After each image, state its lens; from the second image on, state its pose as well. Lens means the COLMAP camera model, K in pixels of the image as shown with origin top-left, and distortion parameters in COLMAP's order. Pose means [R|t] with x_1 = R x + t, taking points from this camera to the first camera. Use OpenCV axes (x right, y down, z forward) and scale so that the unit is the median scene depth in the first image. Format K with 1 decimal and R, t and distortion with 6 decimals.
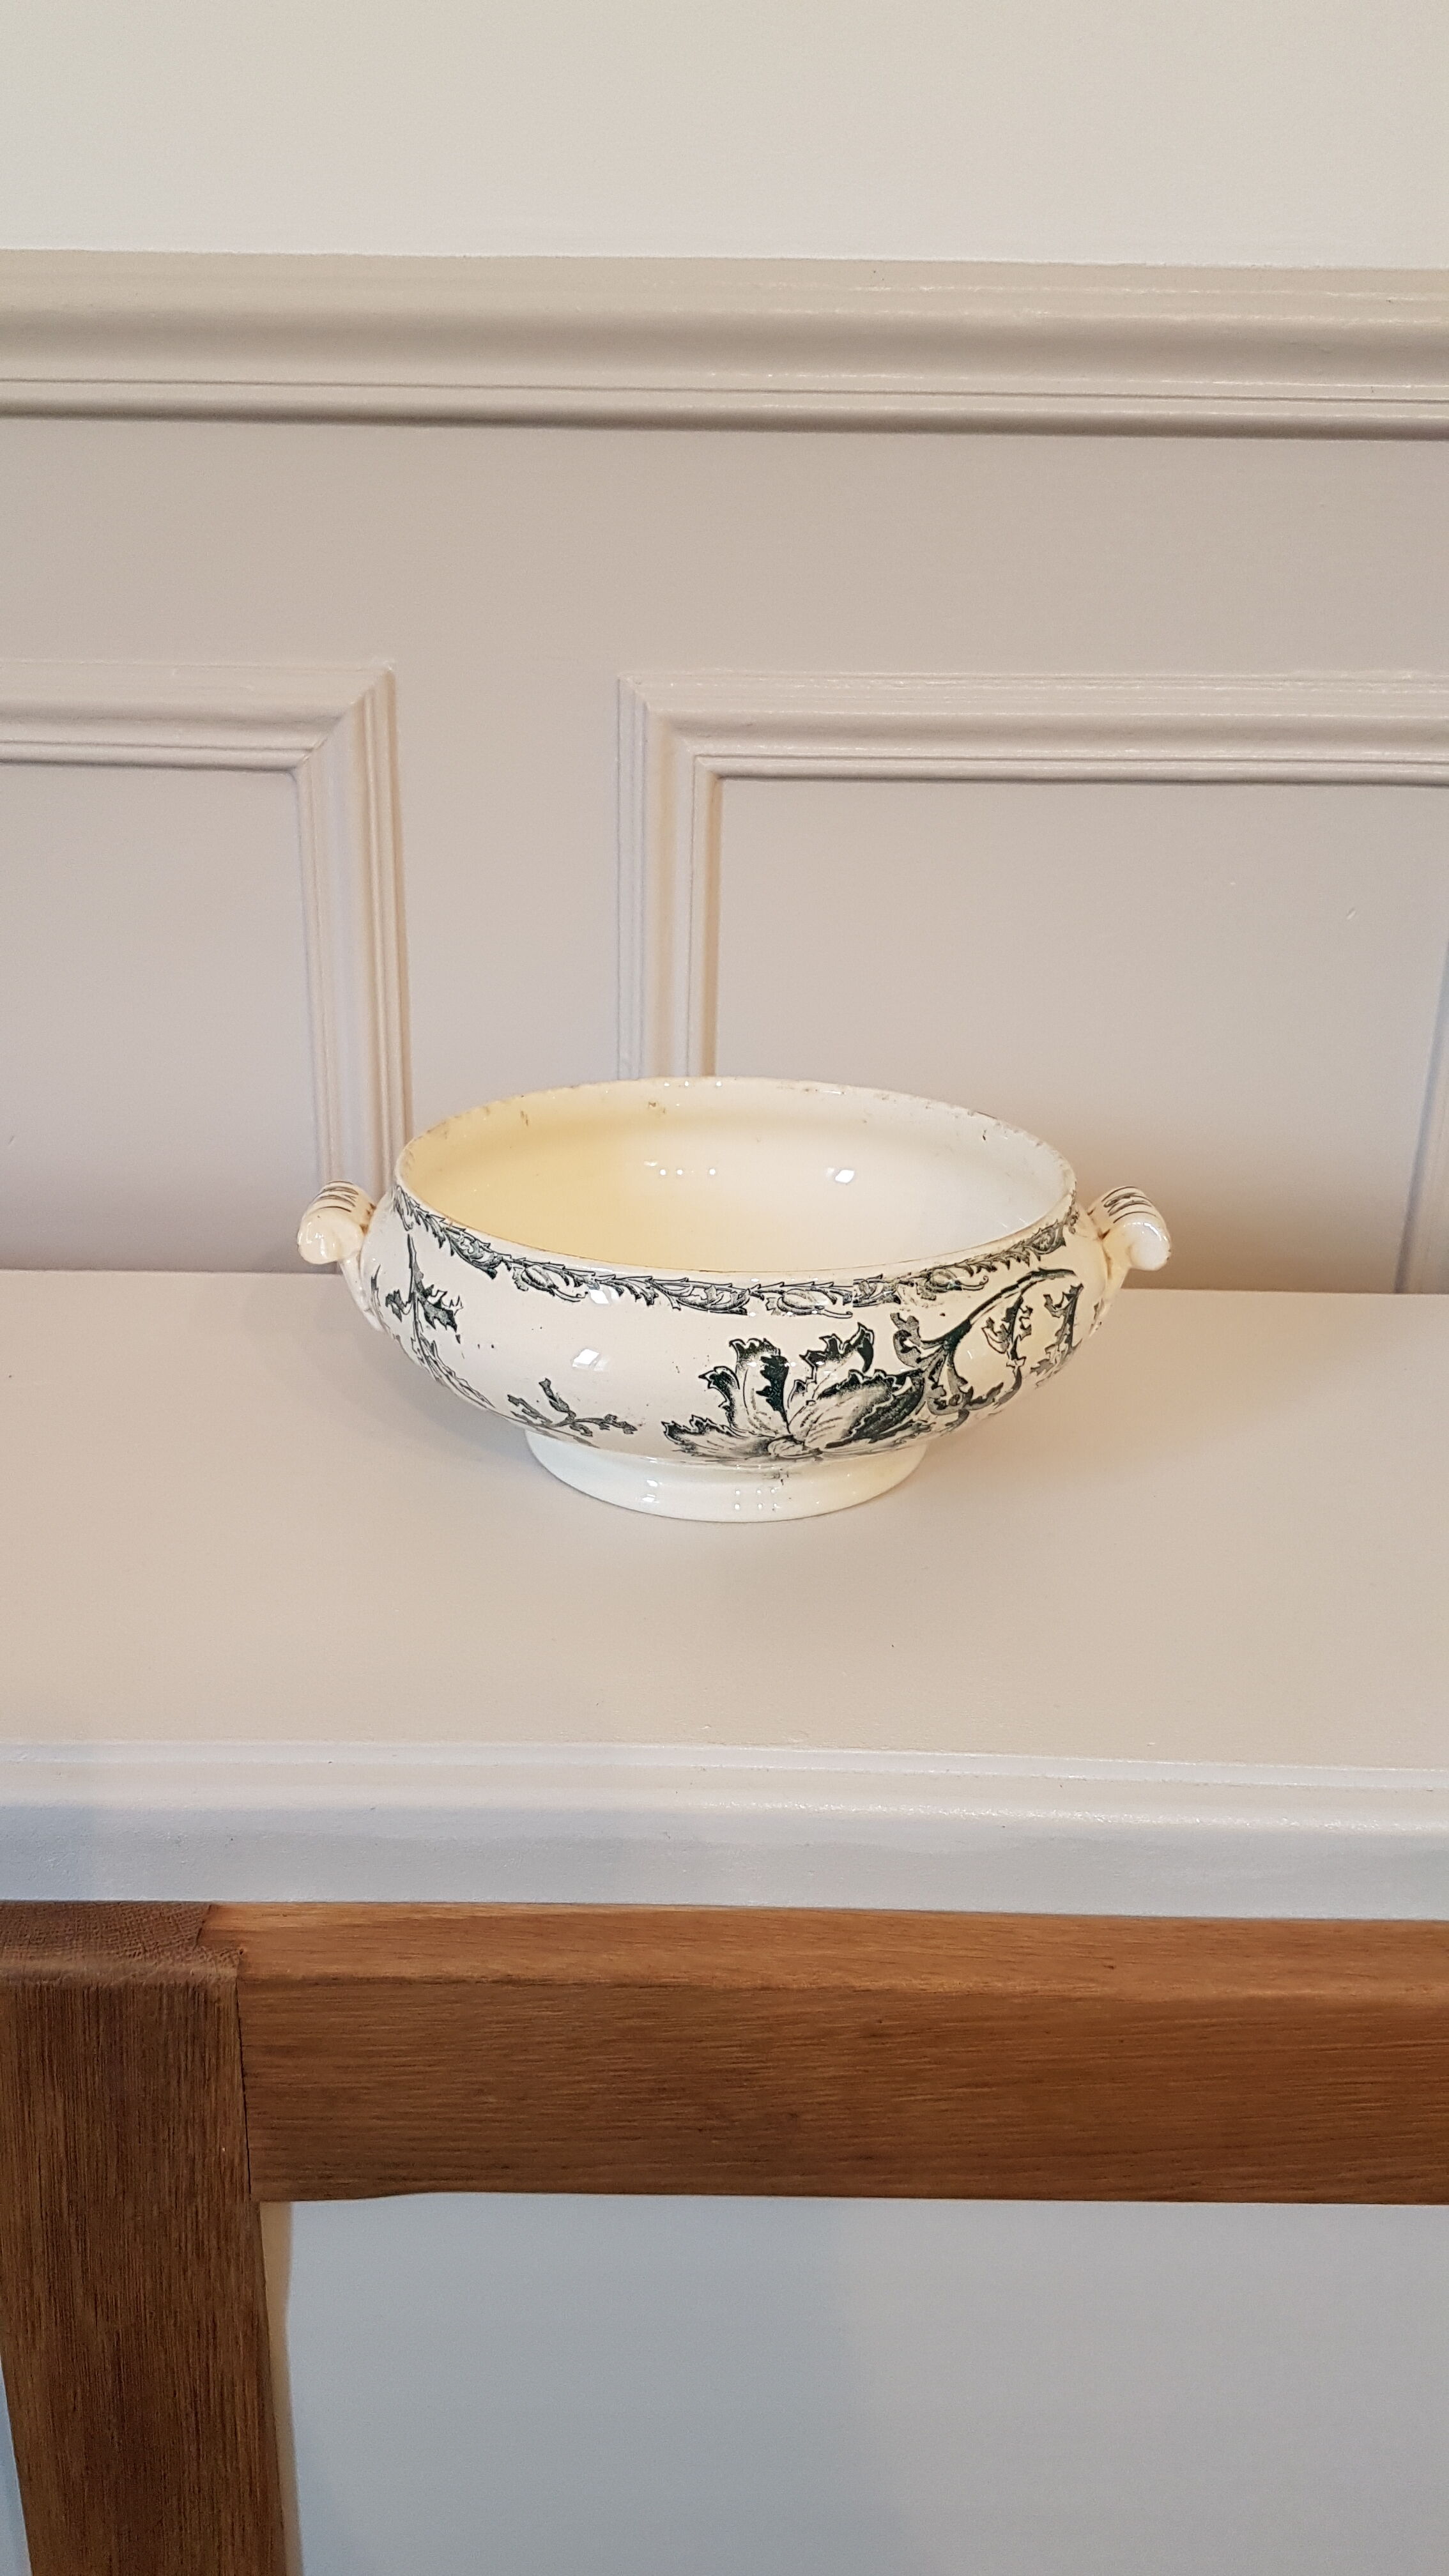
lens RADIAL K [[2086.2, 0, 707.8], [0, 2086.2, 1272.0], [0, 0, 1]] dist [0.267179, -0.642932]
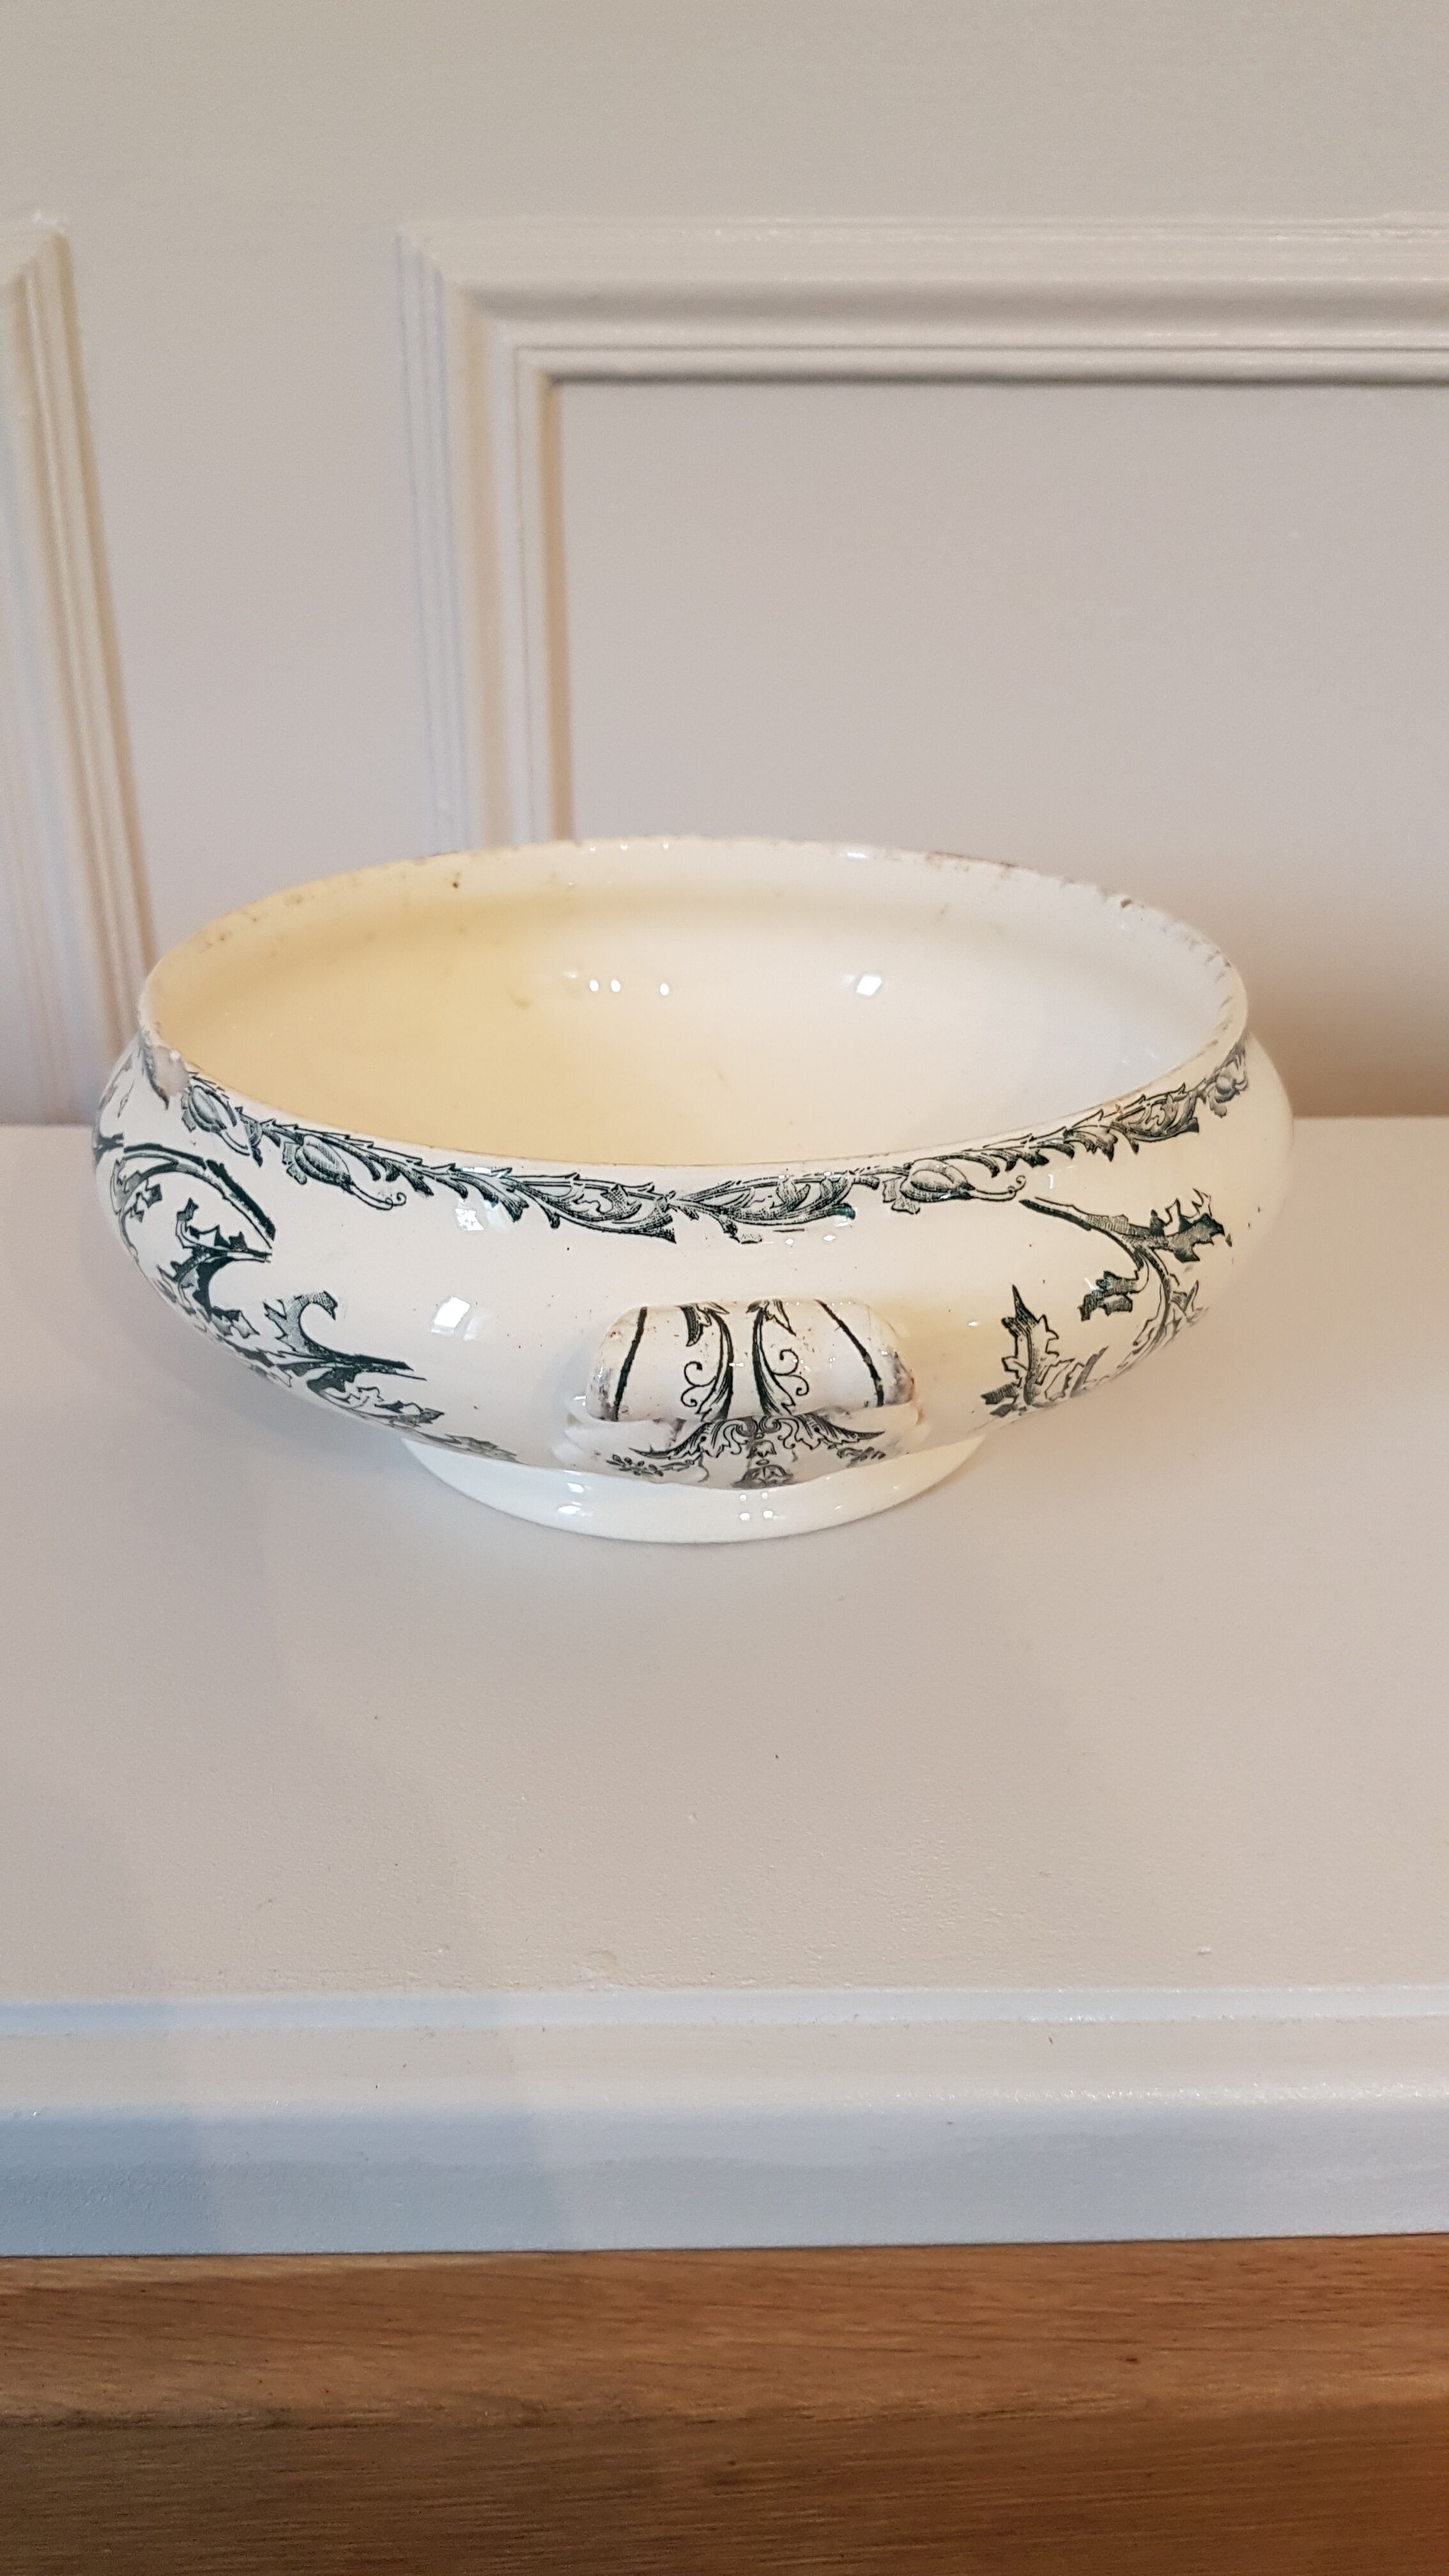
lens RADIAL K [[2156.3, 0, 725.1], [0, 2156.3, 1296.9], [0, 0, 1]] dist [0.105687, -0.209428]
pose [[0.999689, -0.024252, 0.005800, 0.072204], [0.023485, 0.993881, 0.107932, -0.022381], [-0.008382, -0.107762, 0.994141, 0.391794]]
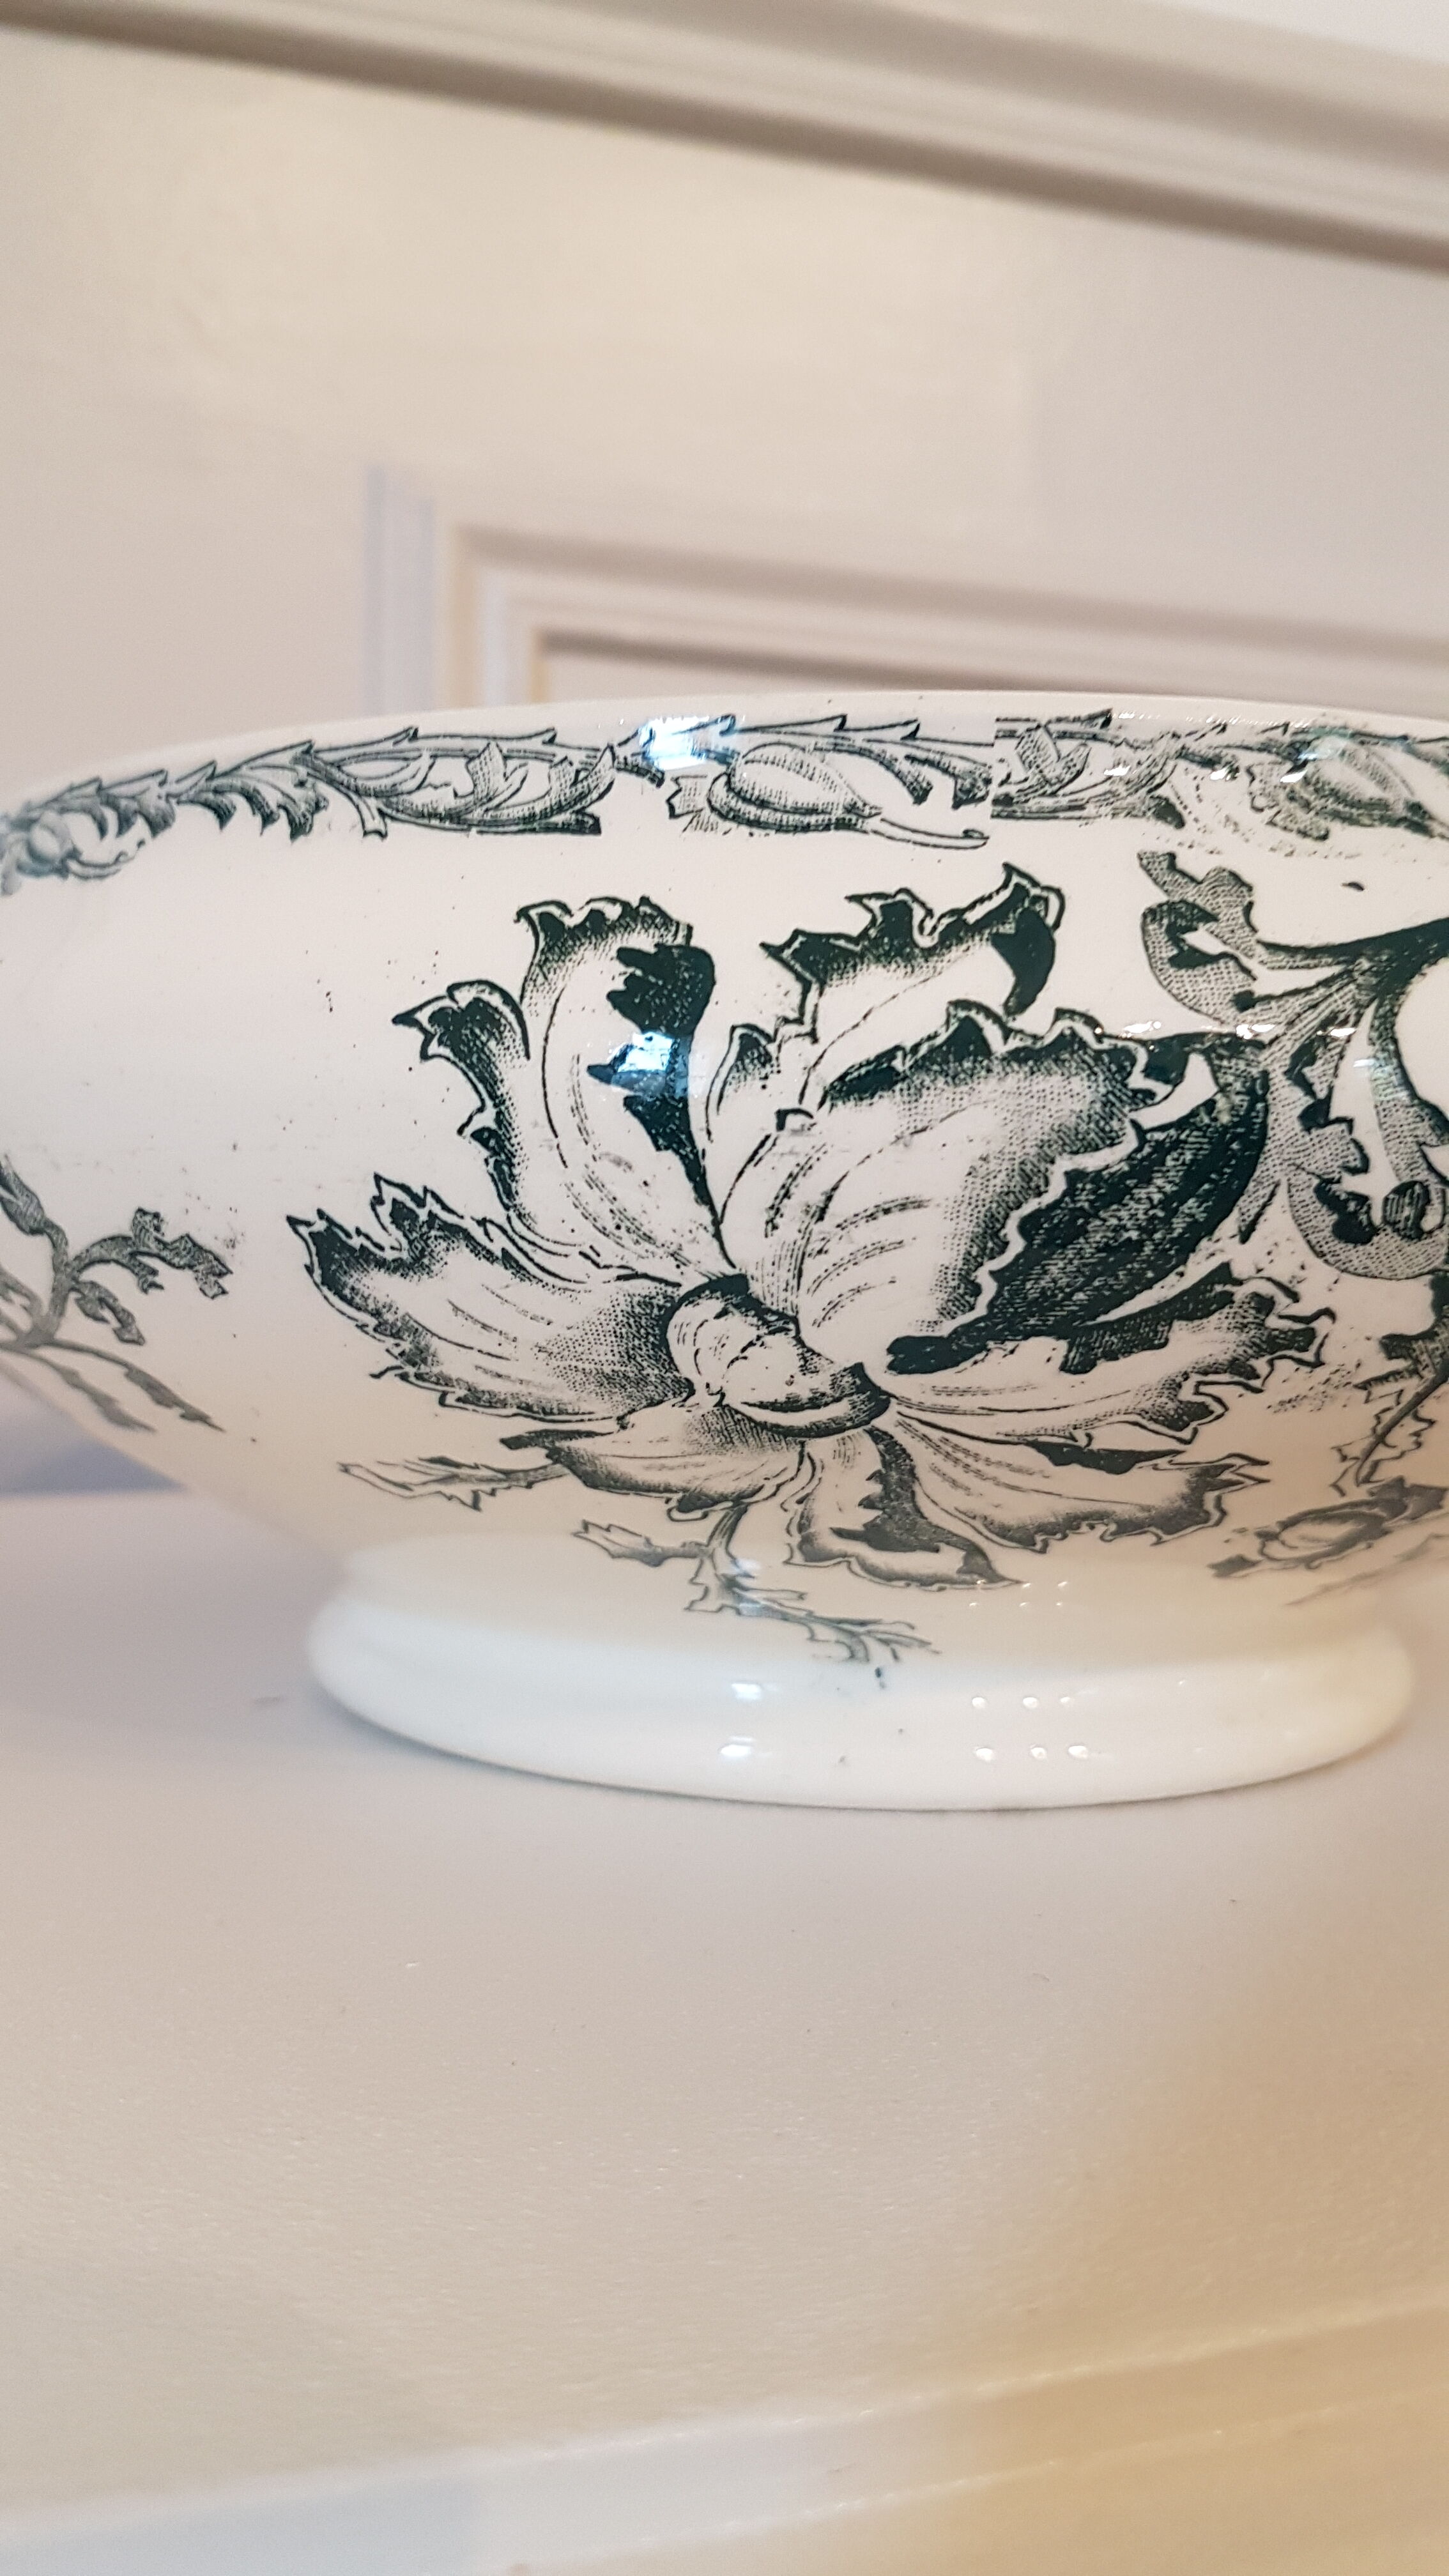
lens RADIAL K [[2086.2, 0, 707.8], [0, 2086.2, 1272.0], [0, 0, 1]] dist [0.267179, -0.642932]
pose [[0.961654, 0.001825, -0.274260, 0.108782], [-0.090018, 0.946683, -0.309336, 0.159808], [0.259073, 0.322163, 0.910545, 0.755404]]
